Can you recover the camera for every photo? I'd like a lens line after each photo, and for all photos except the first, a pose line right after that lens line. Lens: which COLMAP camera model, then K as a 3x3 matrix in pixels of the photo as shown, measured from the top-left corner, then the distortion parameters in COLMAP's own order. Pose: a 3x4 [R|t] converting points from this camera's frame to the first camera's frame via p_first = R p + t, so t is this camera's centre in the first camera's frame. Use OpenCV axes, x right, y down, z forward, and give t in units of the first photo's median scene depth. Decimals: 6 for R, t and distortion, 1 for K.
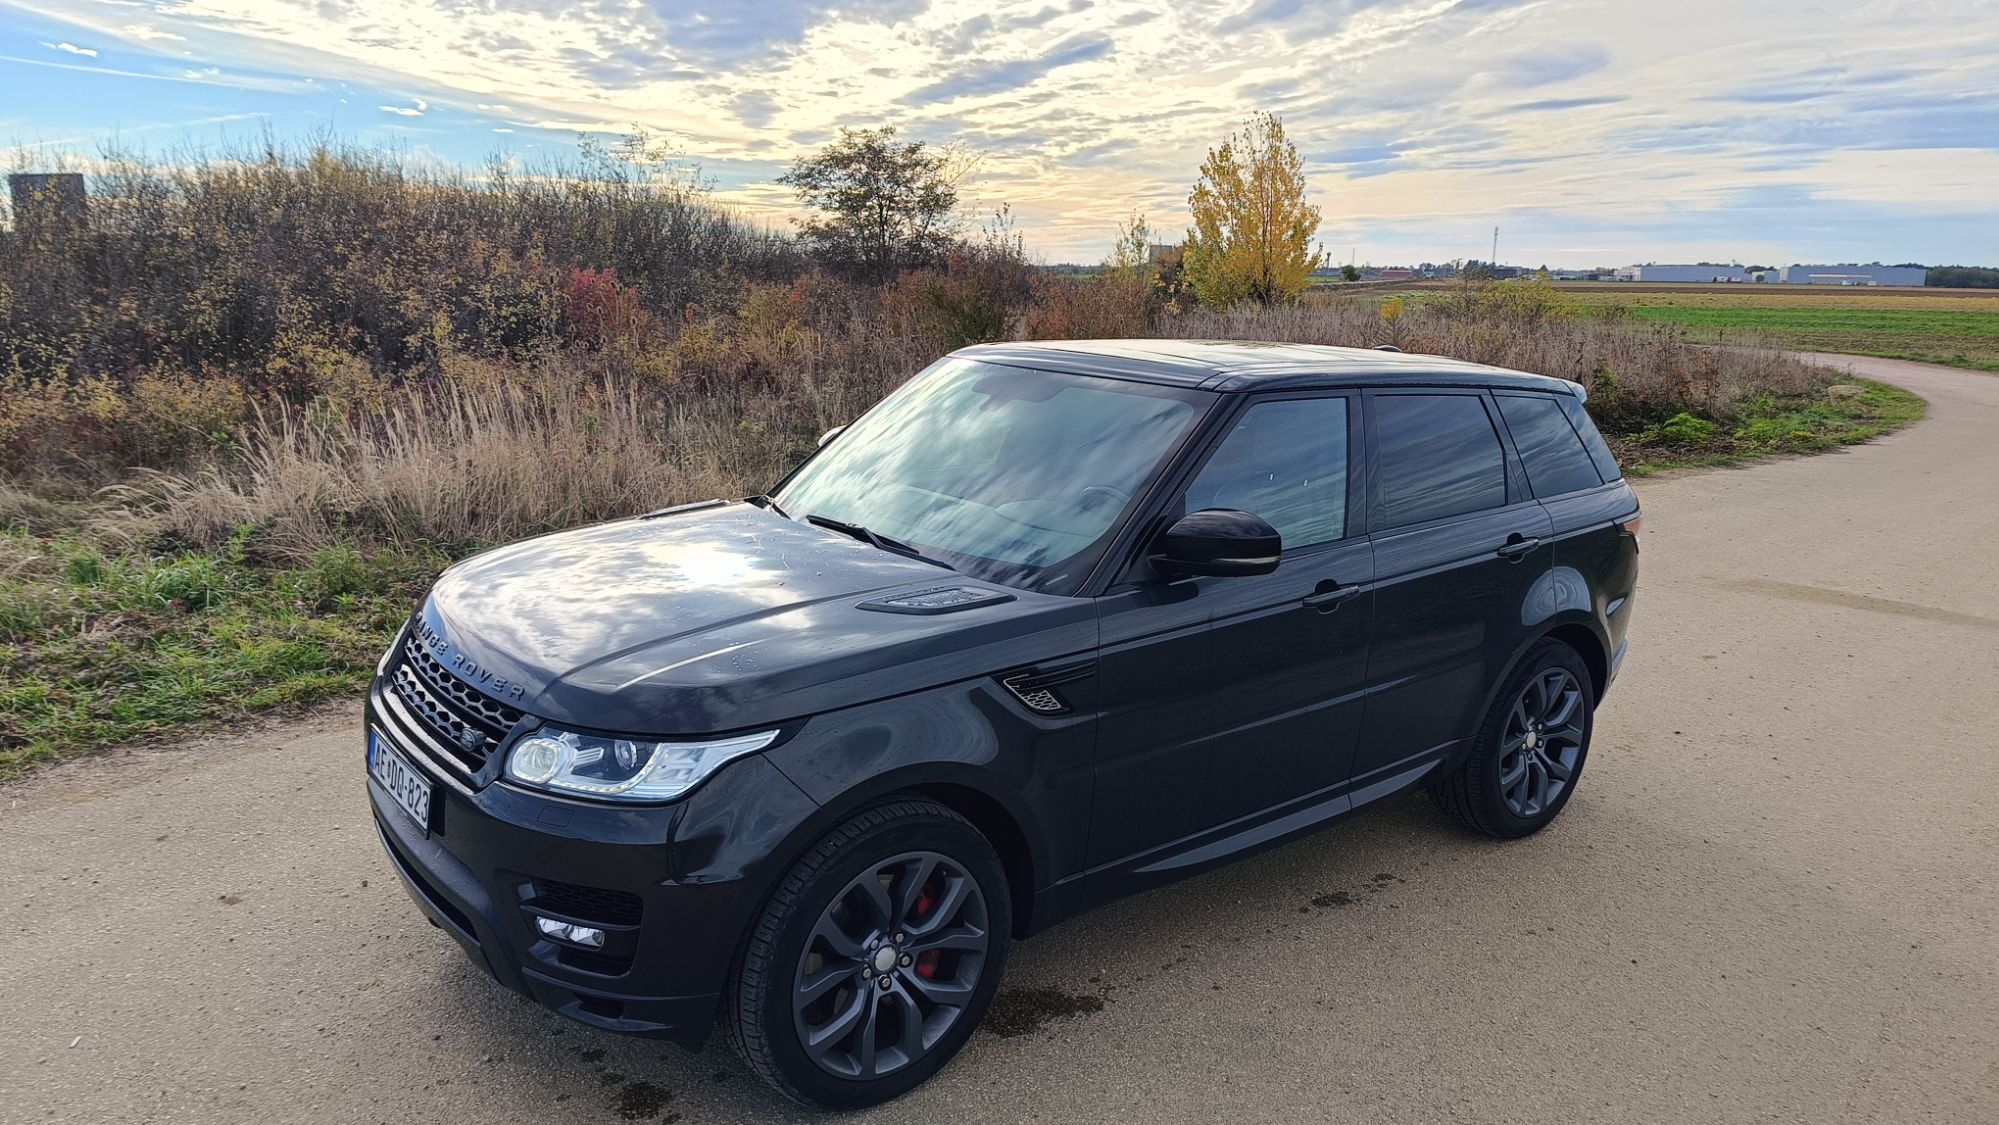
lens RADIAL K [[1358.7, 0, 981.3], [0, 1358.7, 585.6], [0, 0, 1]] dist [0.083395, -0.100611]
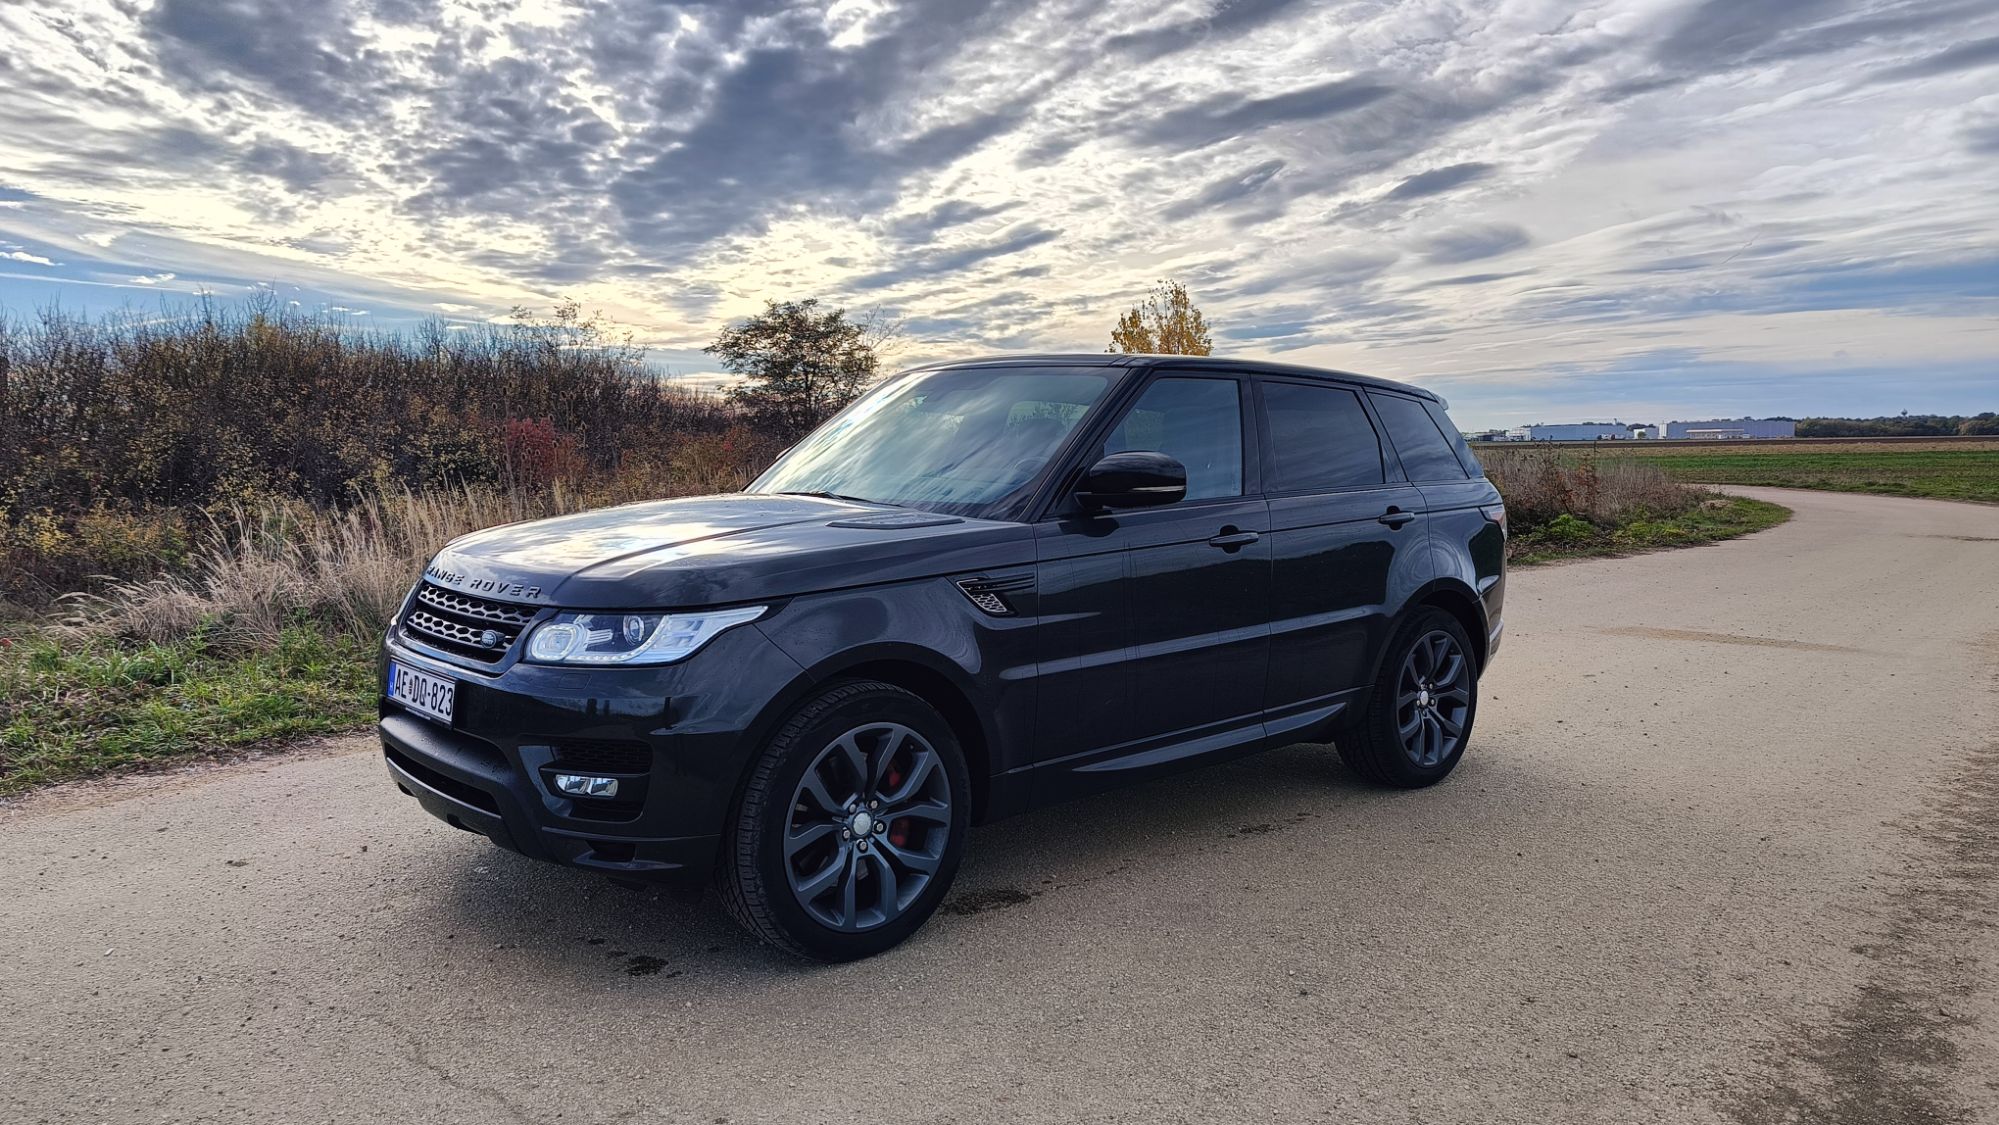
lens RADIAL K [[1368.0, 0, 992.4], [0, 1368.0, 591.0], [0, 0, 1]] dist [0.057731, -0.064353]
pose [[0.997517, -0.034604, 0.061334, -0.013615], [0.041974, 0.991486, -0.123262, 0.120454], [-0.056547, 0.125530, 0.990477, -0.082635]]
